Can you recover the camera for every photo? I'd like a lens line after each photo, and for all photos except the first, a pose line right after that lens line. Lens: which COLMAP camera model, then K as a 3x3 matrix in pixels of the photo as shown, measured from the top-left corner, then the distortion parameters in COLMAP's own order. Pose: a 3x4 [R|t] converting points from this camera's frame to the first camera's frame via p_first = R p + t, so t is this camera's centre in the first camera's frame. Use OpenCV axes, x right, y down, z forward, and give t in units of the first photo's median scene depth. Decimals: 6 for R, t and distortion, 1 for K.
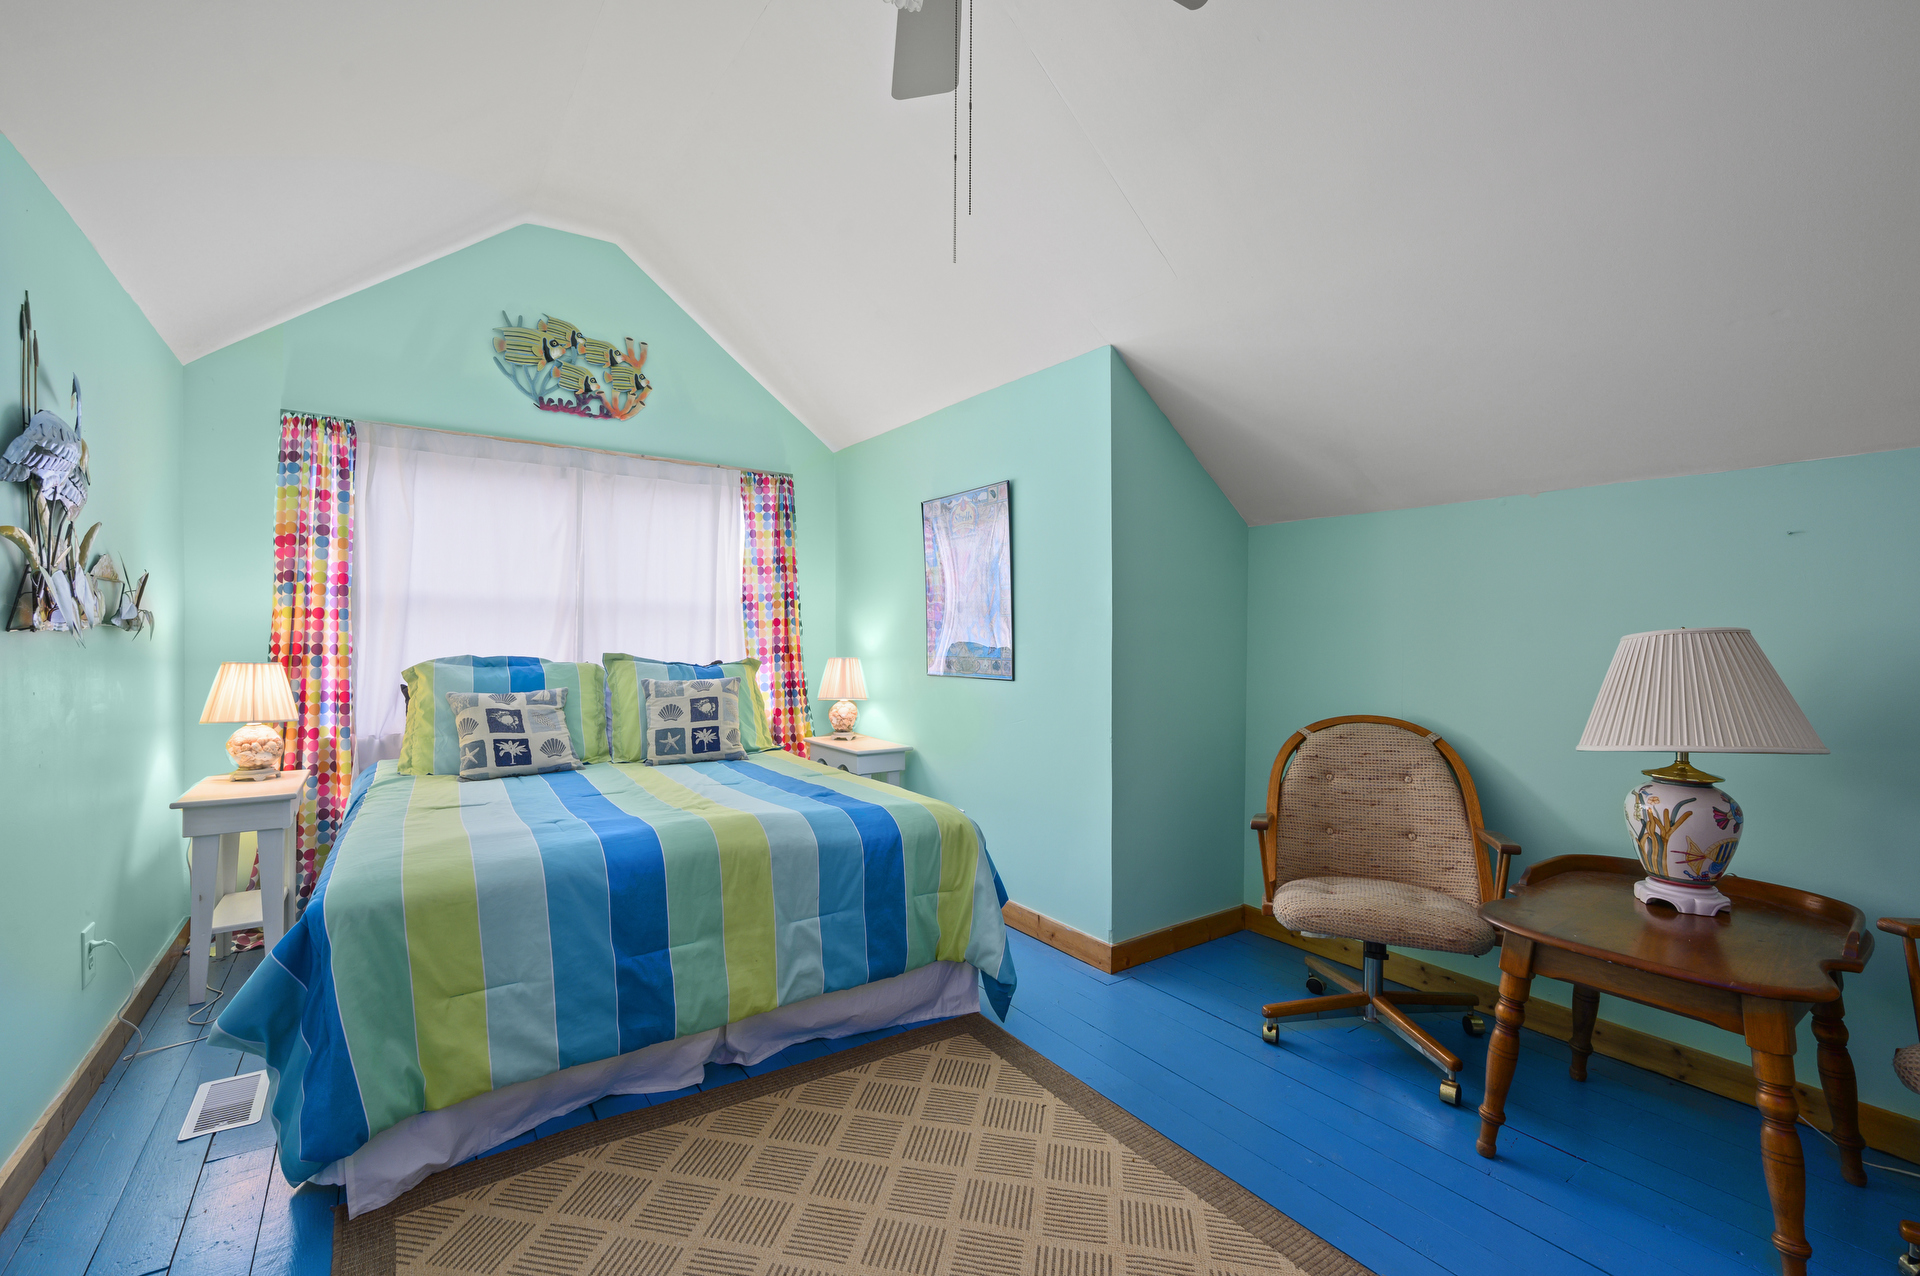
lens RADIAL K [[818.6, 0, 966.9], [0, 818.6, 632.9], [0, 0, 1]] dist [-0.001839, 0.000069]
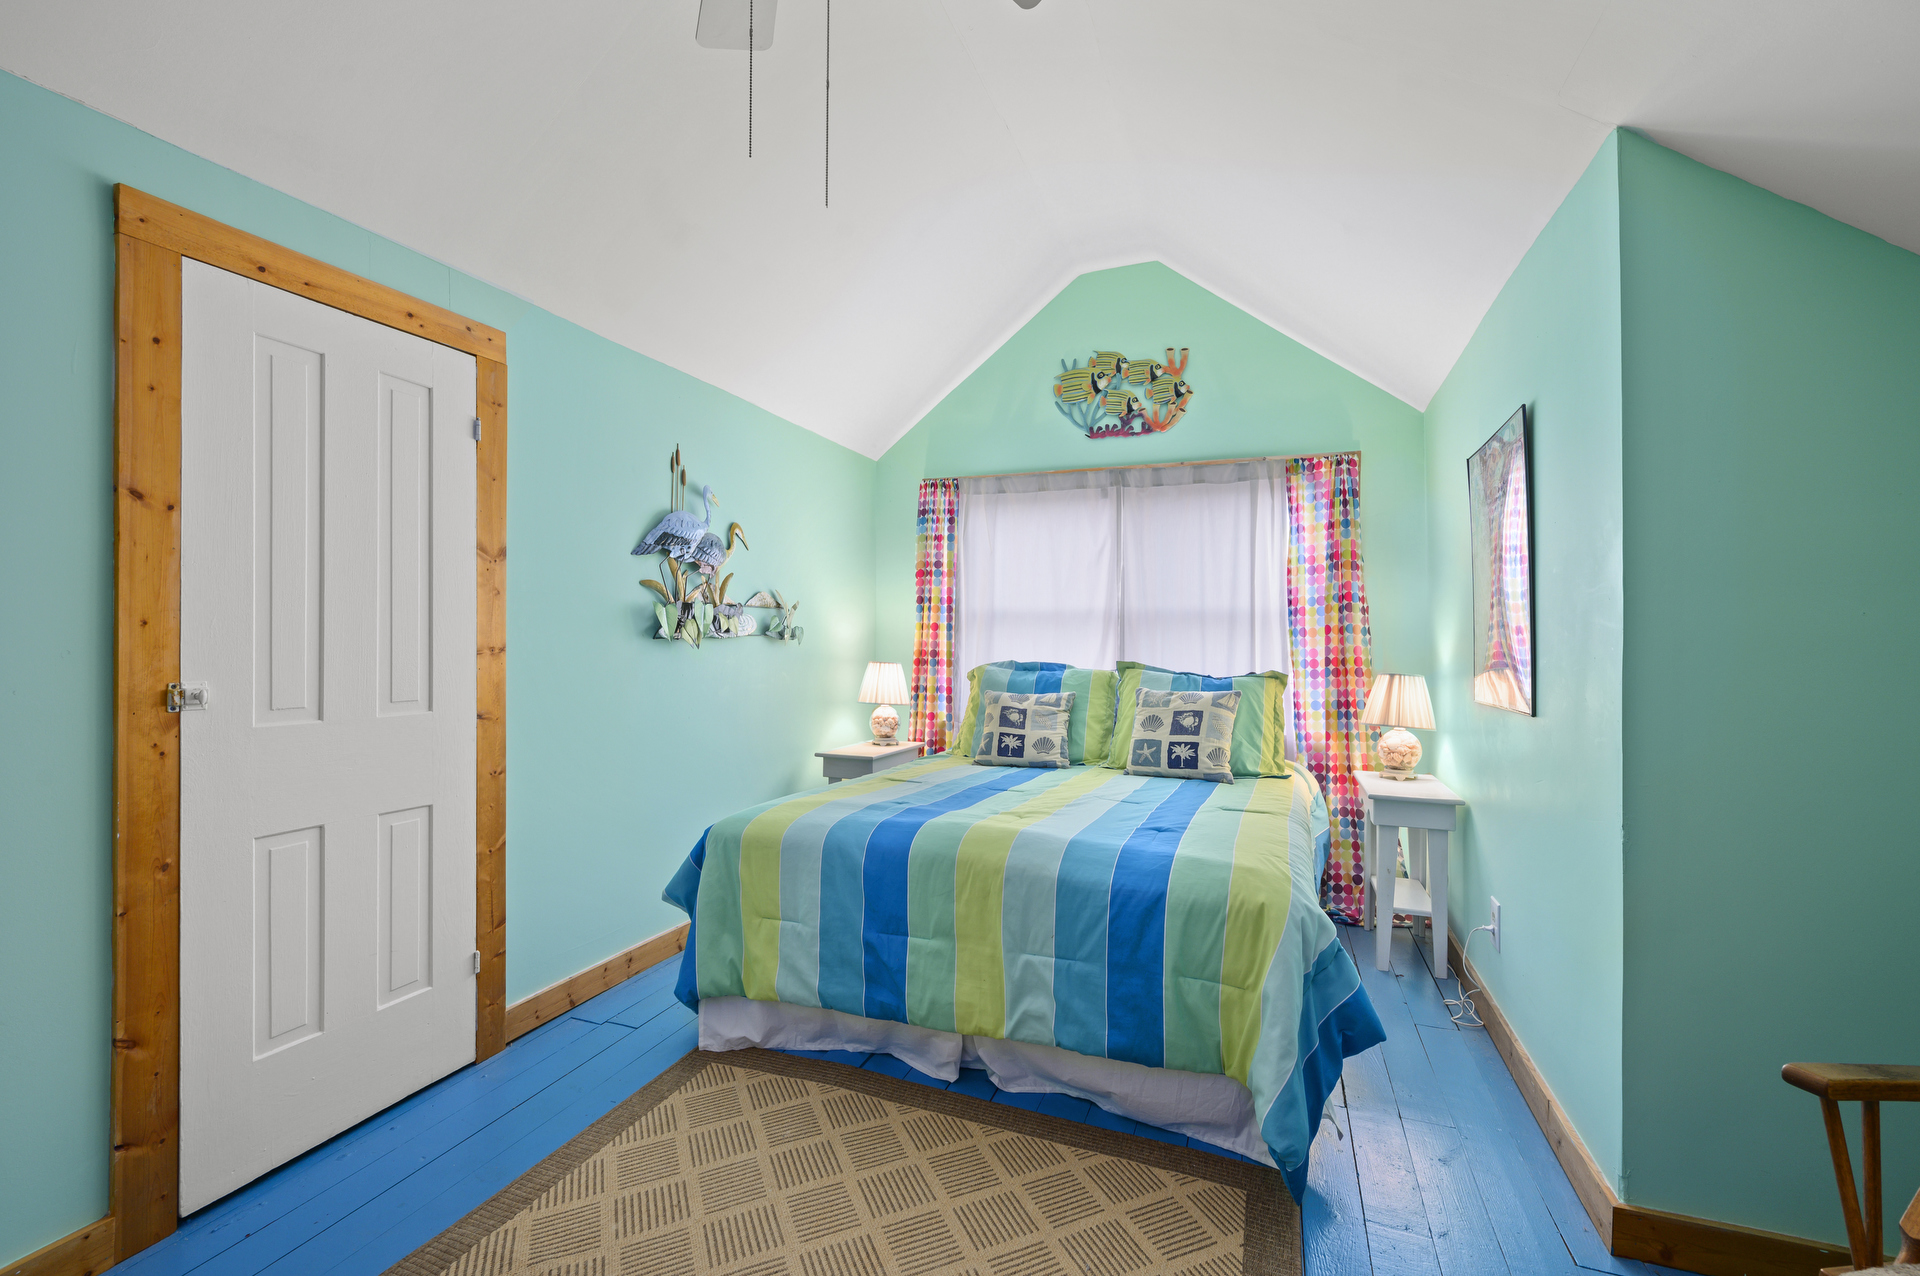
lens RADIAL K [[818.6, 0, 965.2], [0, 818.6, 640.4], [0, 0, 1]] dist [-0.001839, 0.000069]
pose [[0.563667, -0.001424, -0.826001, 0.338469], [-0.002785, 0.999990, -0.003624, 0.002698], [0.825998, 0.004343, 0.563657, 0.281219]]
